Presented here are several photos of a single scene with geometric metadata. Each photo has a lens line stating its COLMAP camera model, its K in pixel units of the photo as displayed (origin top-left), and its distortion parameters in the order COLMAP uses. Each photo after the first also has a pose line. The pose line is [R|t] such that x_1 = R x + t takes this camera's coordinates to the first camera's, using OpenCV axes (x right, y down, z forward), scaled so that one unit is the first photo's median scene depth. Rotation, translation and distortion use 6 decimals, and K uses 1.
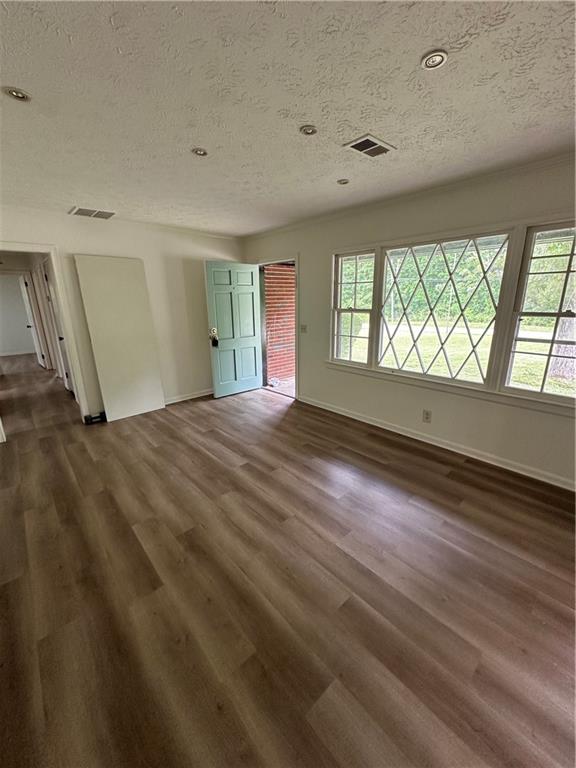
lens RADIAL K [[307.2, 0, 288.5], [0, 307.2, 380.7], [0, 0, 1]] dist [-0.008827, 0.000111]
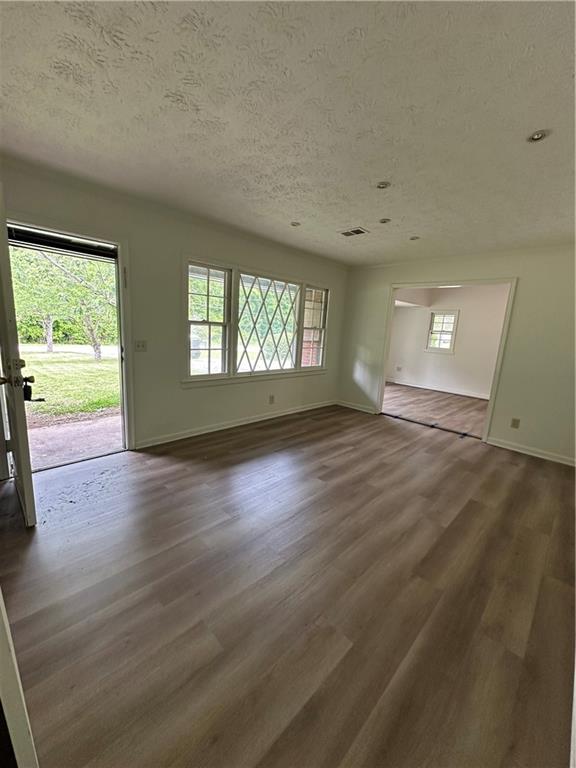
lens RADIAL K [[307.2, 0, 285.0], [0, 307.2, 382.2], [0, 0, 1]] dist [-0.008827, 0.000111]
pose [[-0.052020, -0.169002, 0.984242, -0.976535], [0.200481, 0.963745, 0.176079, -0.207277], [-0.978315, 0.206482, -0.016252, 0.988983]]
